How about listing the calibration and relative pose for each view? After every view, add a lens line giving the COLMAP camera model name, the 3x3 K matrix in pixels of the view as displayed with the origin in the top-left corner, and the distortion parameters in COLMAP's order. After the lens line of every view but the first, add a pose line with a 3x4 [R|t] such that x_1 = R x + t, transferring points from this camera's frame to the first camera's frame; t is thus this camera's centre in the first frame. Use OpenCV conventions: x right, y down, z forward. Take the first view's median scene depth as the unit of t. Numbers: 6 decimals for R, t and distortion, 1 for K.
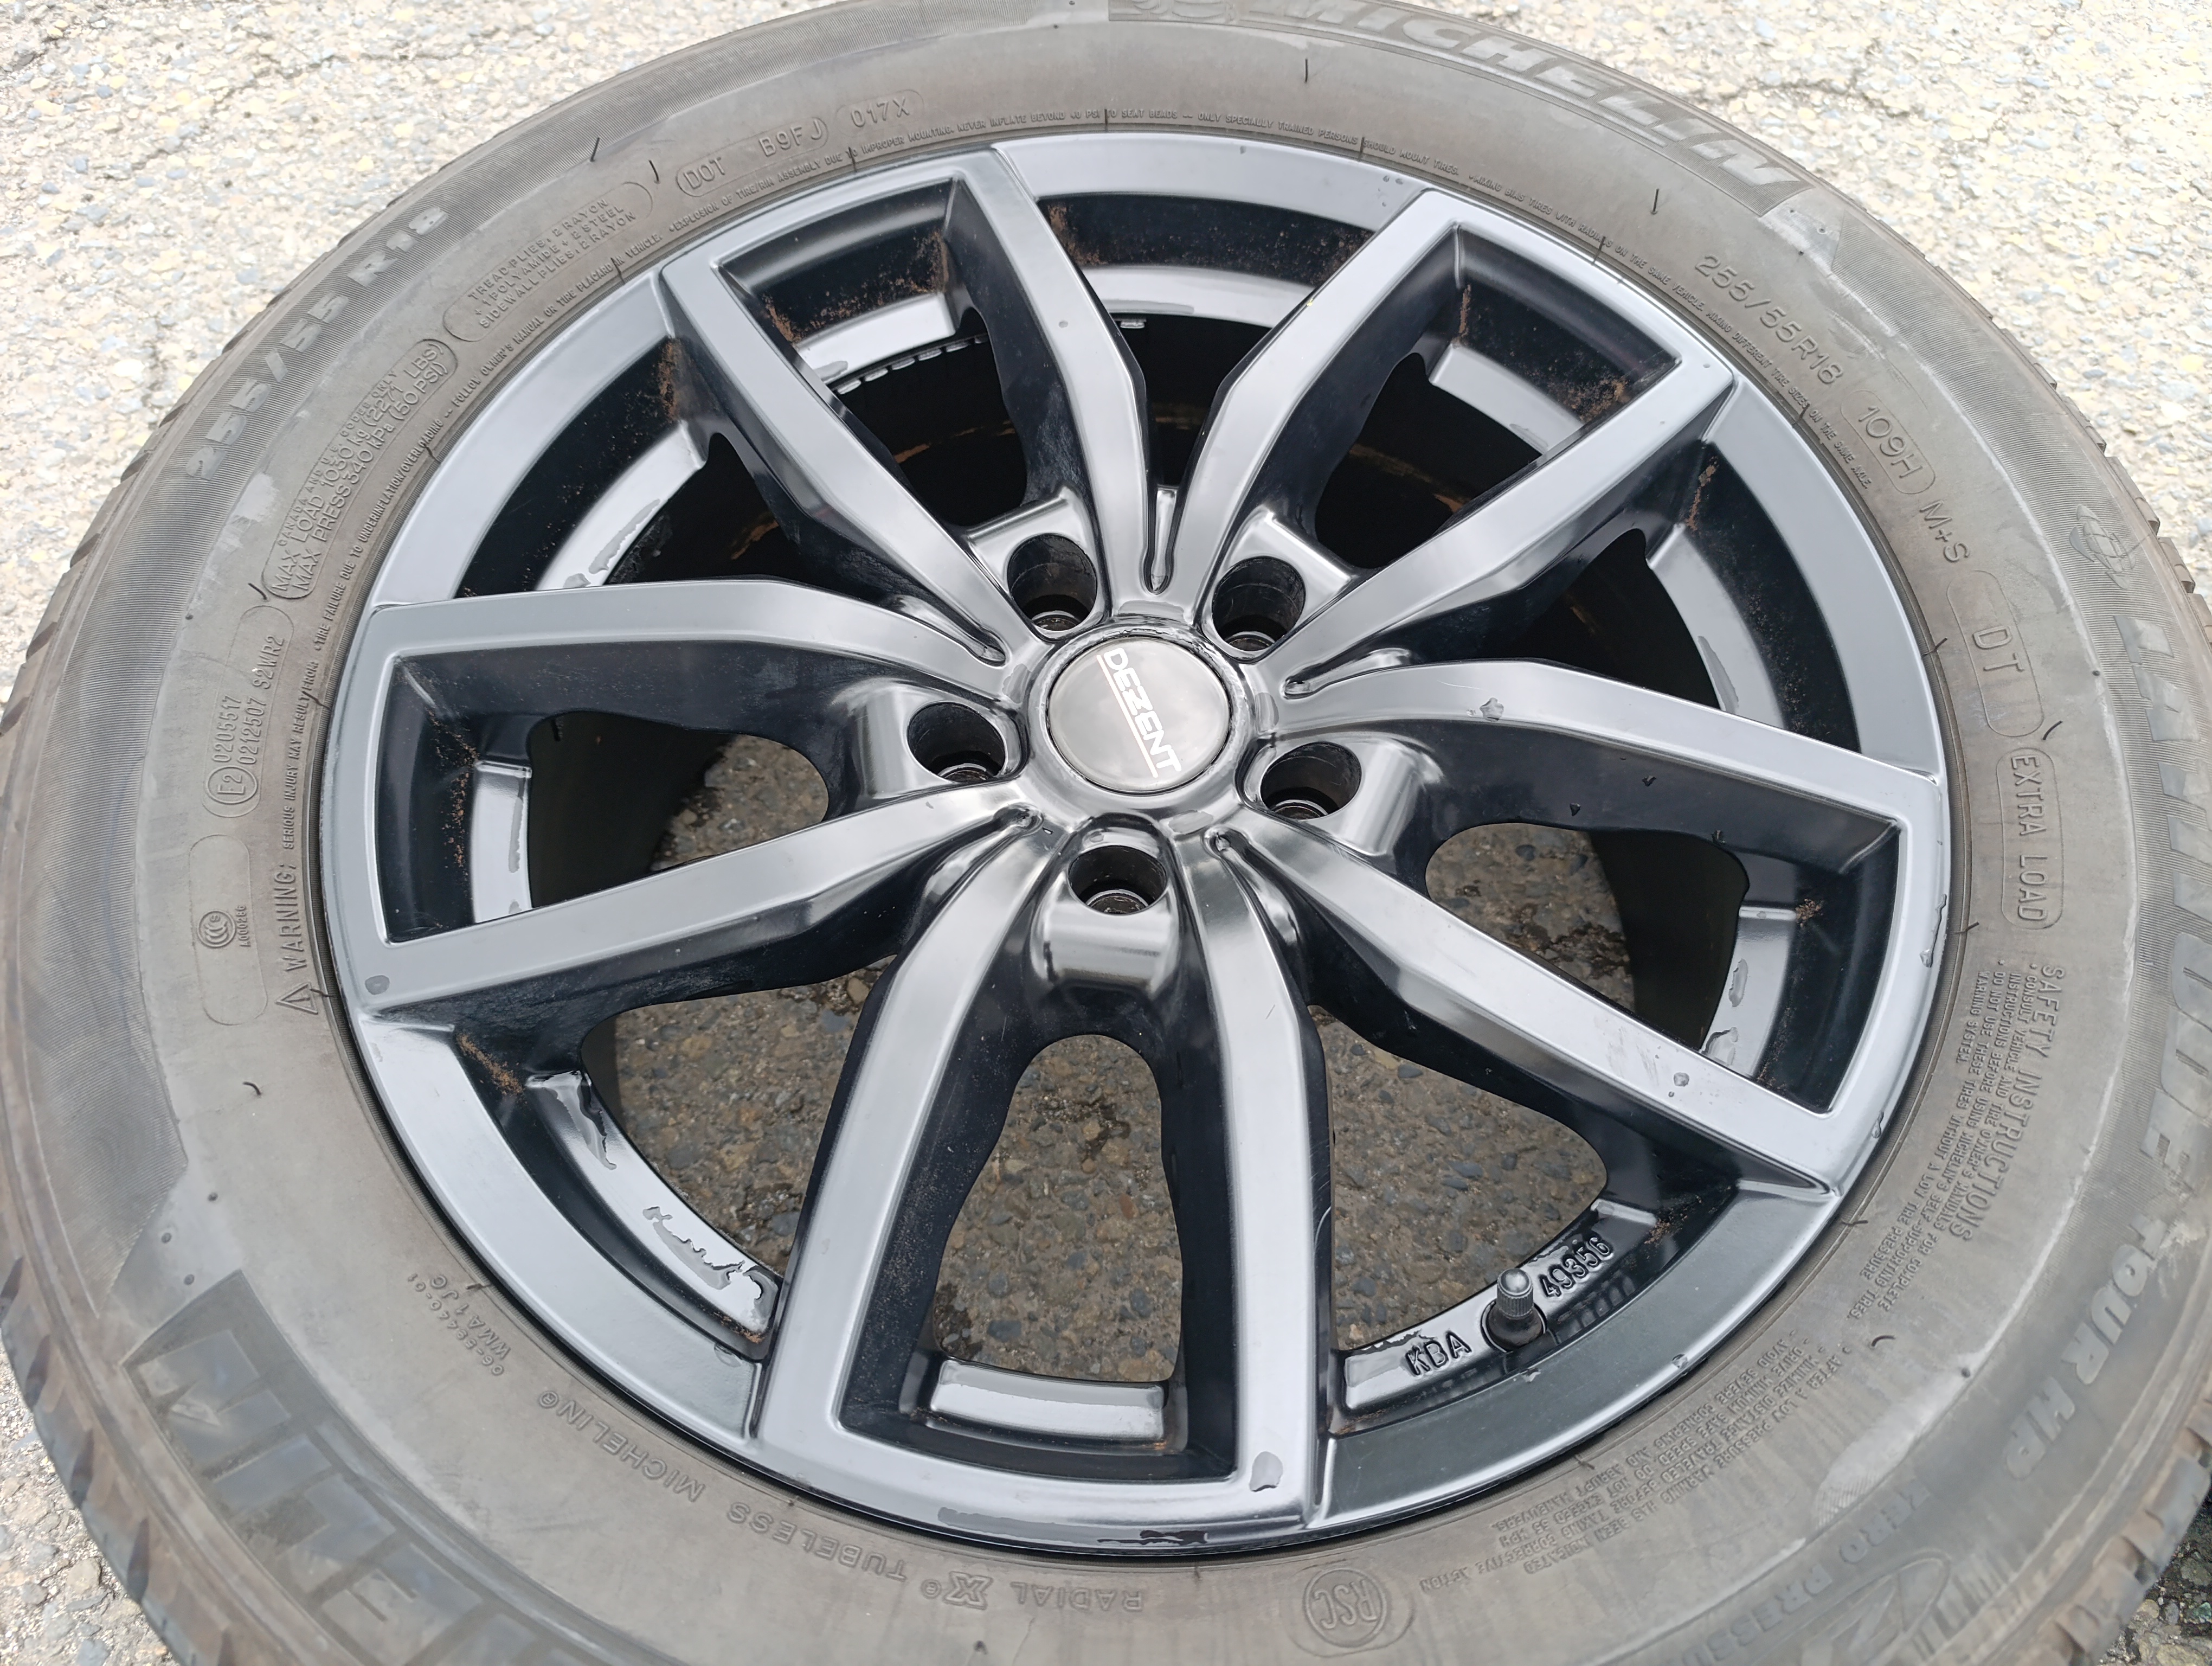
lens RADIAL K [[1518.9, 0, 1101.5], [0, 1518.9, 832.0], [0, 0, 1]] dist [0.006435, -0.000995]
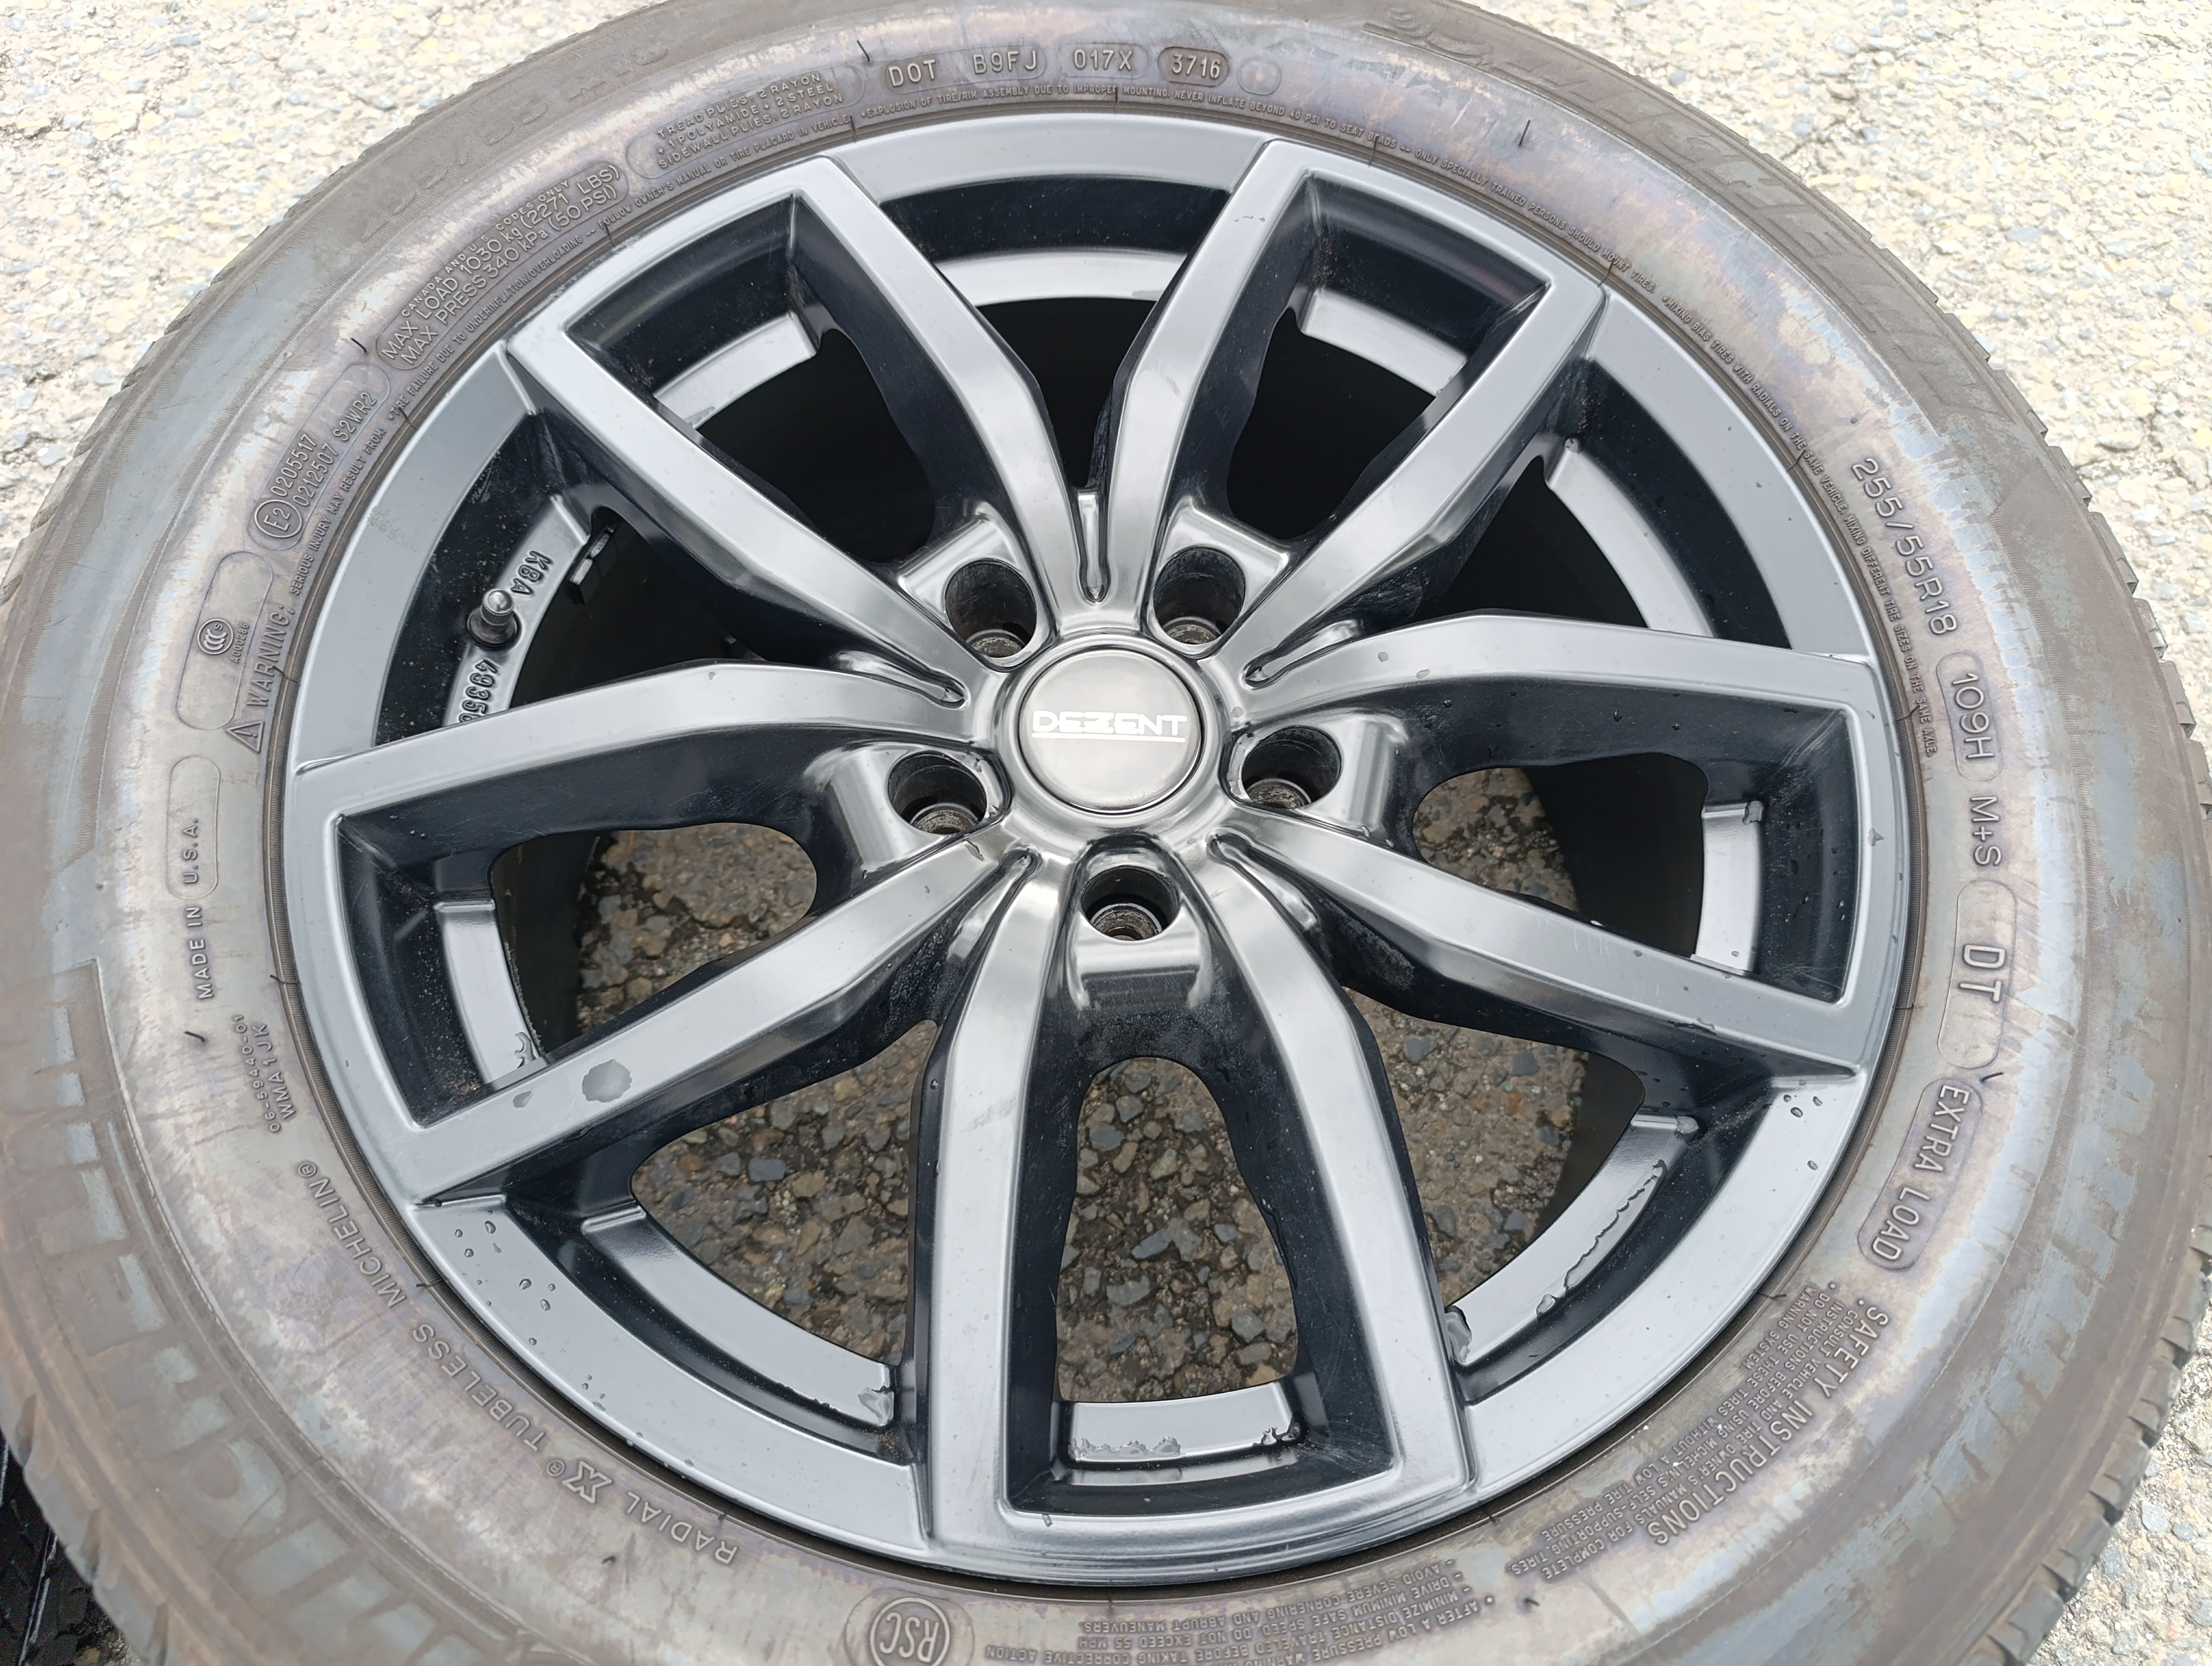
lens RADIAL K [[1518.9, 0, 1101.5], [0, 1518.9, 832.0], [0, 0, 1]] dist [0.006435, -0.000995]
pose [[0.973746, -0.191521, 0.123042, -0.114659], [0.181469, 0.979417, 0.088383, -0.099698], [-0.137436, -0.063735, 0.988458, 0.007736]]
